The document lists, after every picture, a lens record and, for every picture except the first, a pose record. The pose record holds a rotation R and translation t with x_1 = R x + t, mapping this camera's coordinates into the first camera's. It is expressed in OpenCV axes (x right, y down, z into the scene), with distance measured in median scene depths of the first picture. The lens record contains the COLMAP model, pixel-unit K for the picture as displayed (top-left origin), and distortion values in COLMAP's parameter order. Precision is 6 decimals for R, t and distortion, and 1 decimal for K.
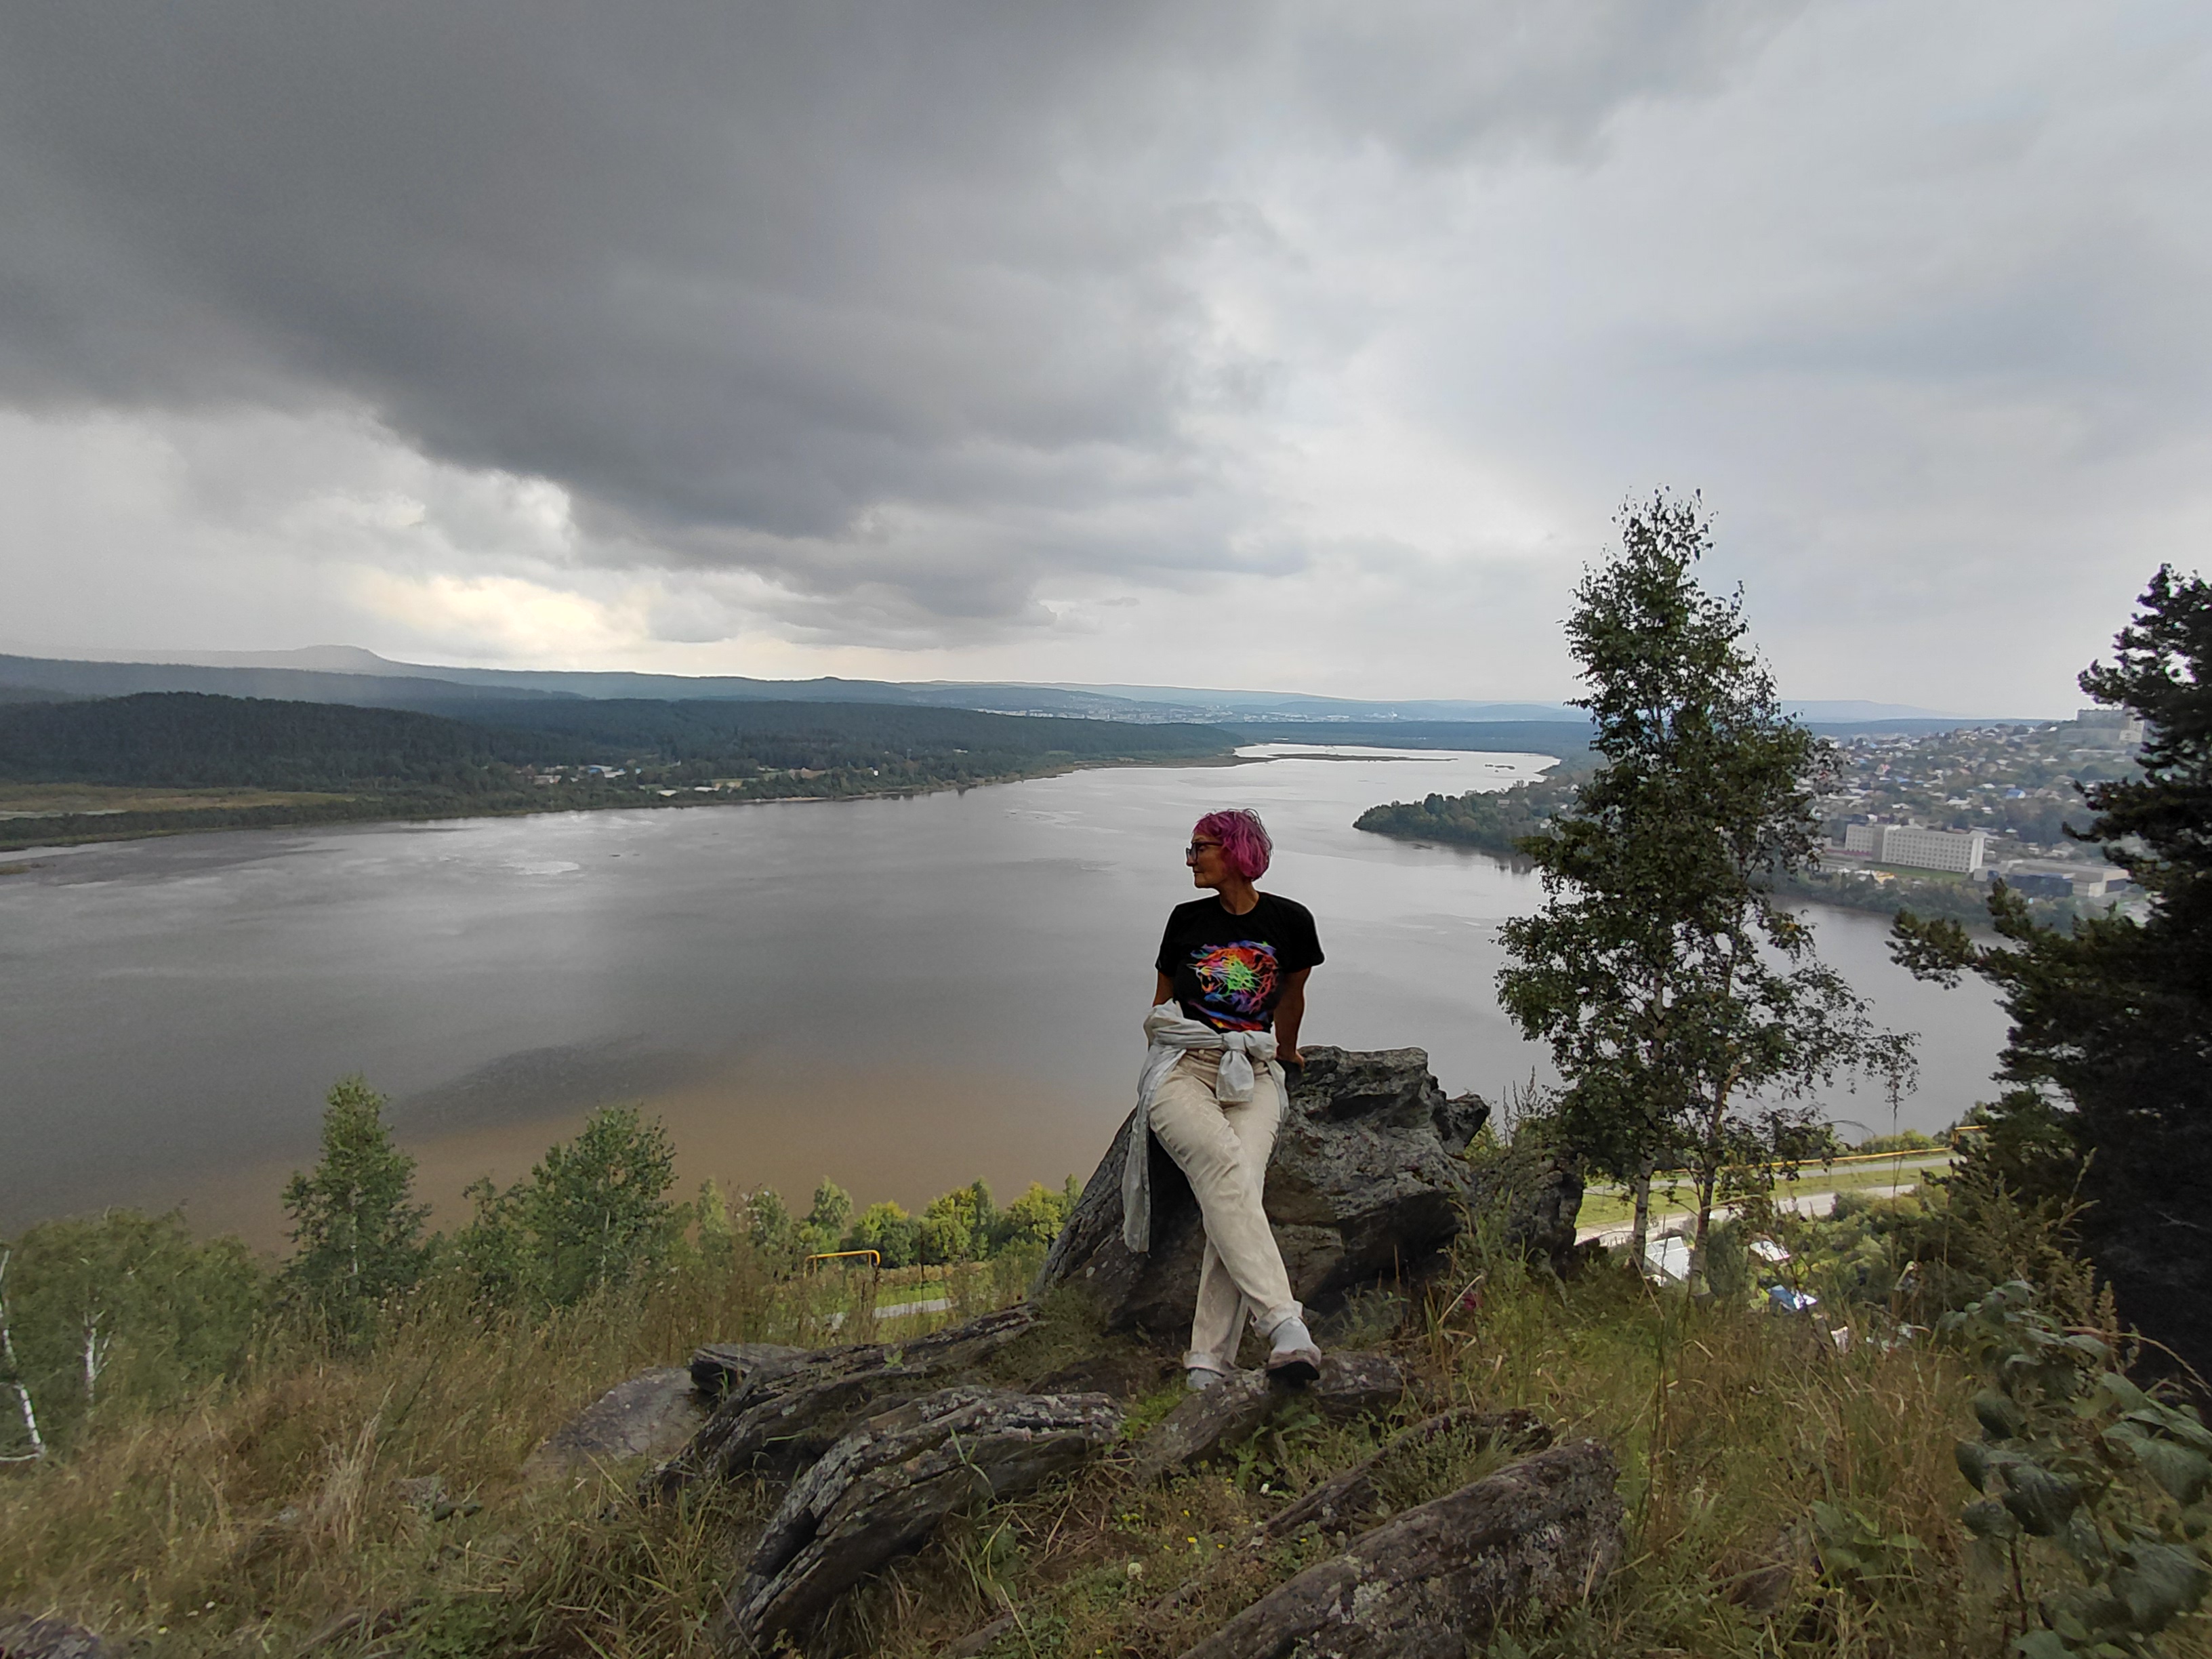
lens RADIAL K [[1058.7, 0, 1101.7], [0, 1058.7, 884.5], [0, 0, 1]] dist [-0.004944, 0.001580]
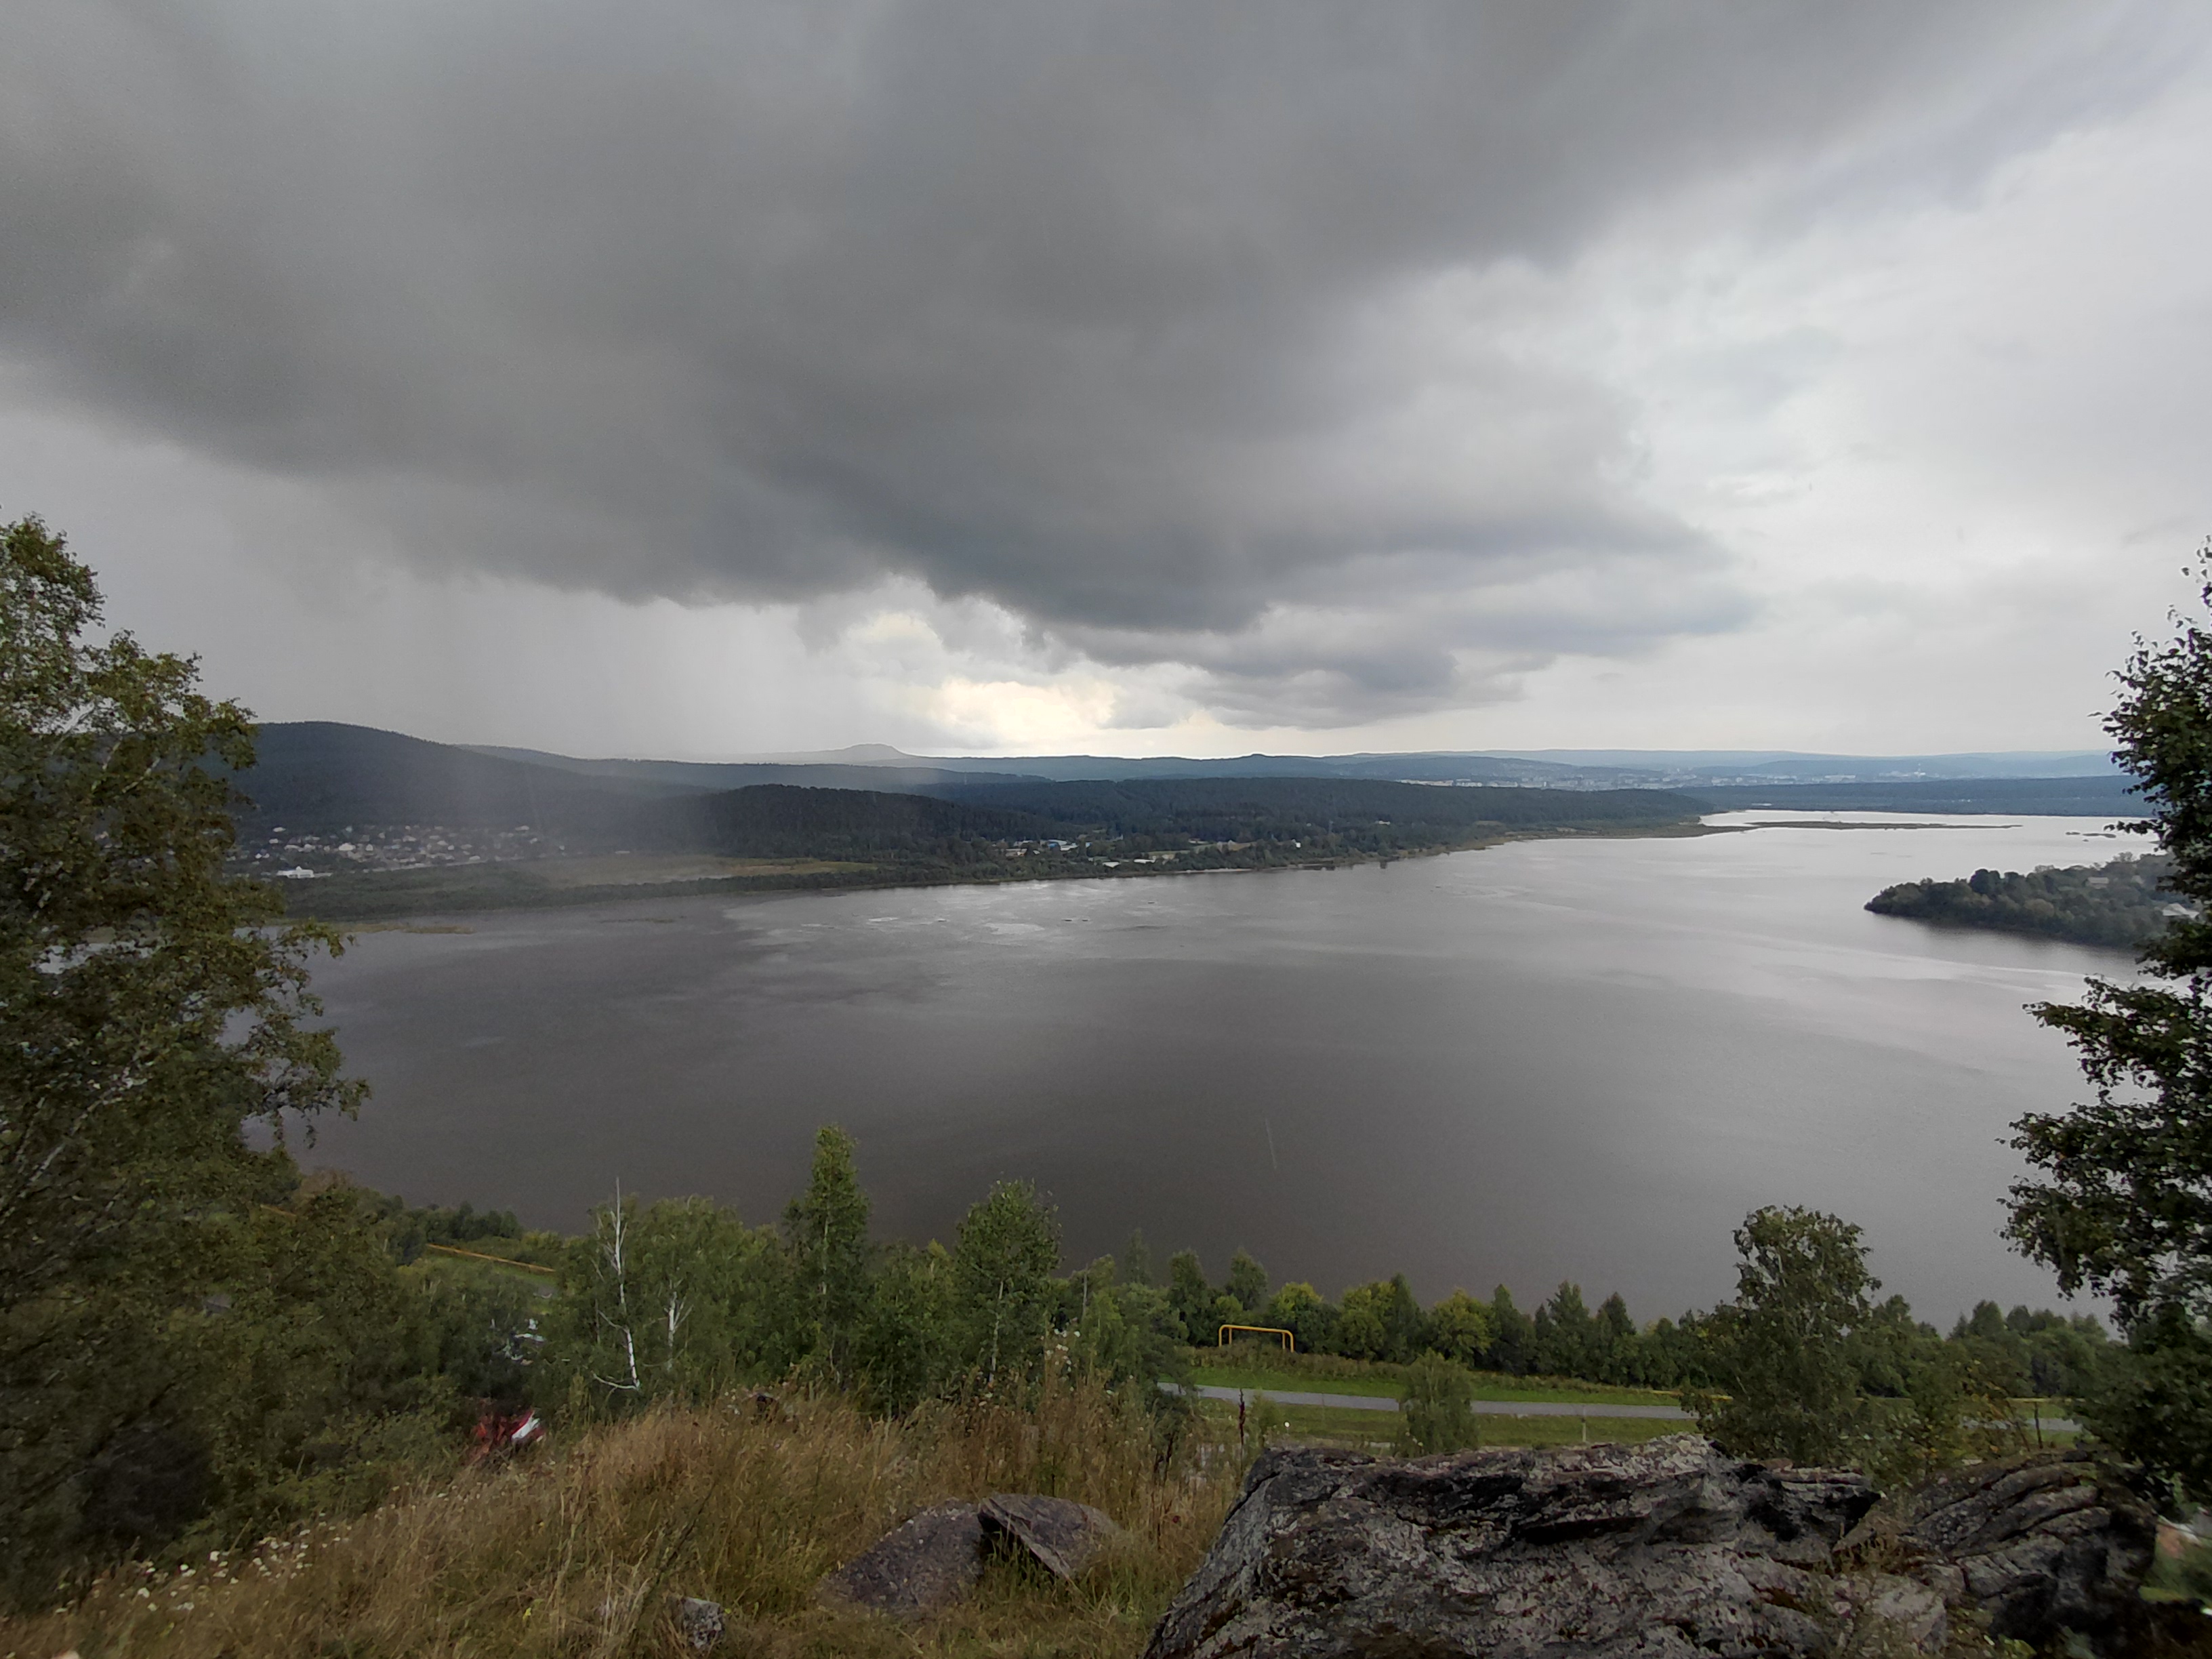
lens RADIAL K [[1034.9, 0, 1147.7], [0, 1034.9, 847.7], [0, 0, 1]] dist [-0.000981, -0.000082]
pose [[0.915381, -0.001367, -0.402586, 0.117044], [-0.024373, 0.997972, -0.058807, -0.093334], [0.401850, 0.063643, 0.913491, 0.091908]]
